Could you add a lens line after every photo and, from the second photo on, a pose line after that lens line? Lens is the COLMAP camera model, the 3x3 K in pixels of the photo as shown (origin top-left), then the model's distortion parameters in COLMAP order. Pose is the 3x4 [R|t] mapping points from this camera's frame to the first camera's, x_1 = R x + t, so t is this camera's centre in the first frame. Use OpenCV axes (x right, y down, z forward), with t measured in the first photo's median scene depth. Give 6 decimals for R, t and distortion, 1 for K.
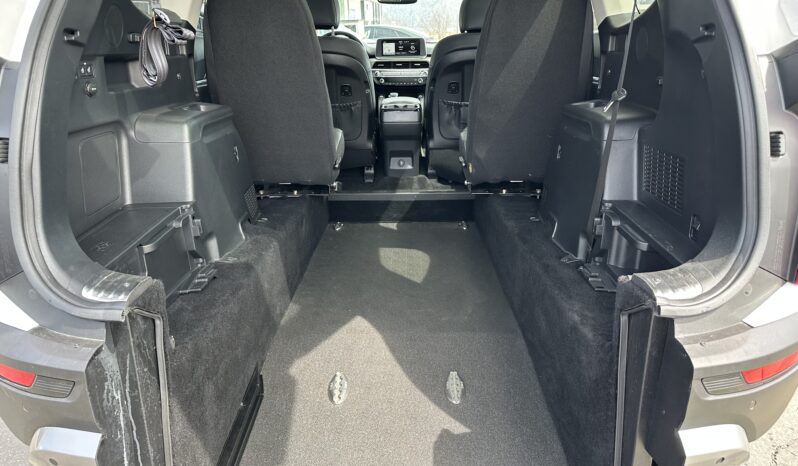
lens RADIAL K [[557.4, 0, 410.5], [0, 557.4, 272.7], [0, 0, 1]] dist [0.005247, -0.009725]
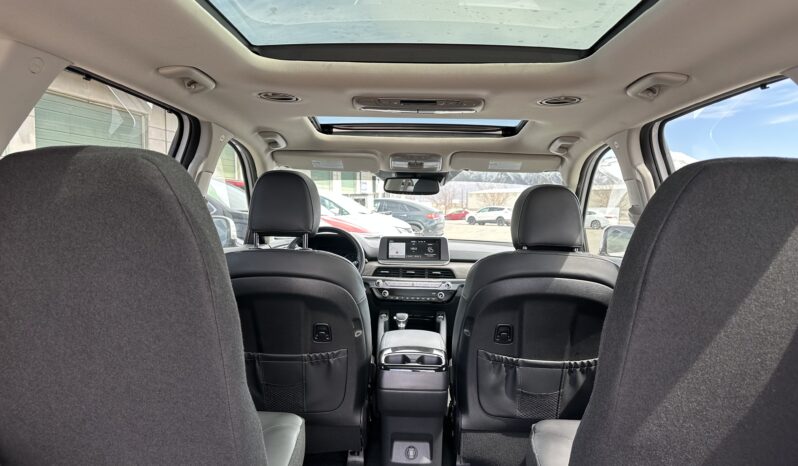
lens RADIAL K [[557.4, 0, 399.0], [0, 557.4, 232.8], [0, 0, 1]] dist [0.005247, -0.009725]
pose [[0.999149, 0.023180, -0.034127, -0.013239], [-0.033432, 0.939627, -0.340564, -0.191910], [0.024173, 0.341415, 0.939602, 0.344642]]
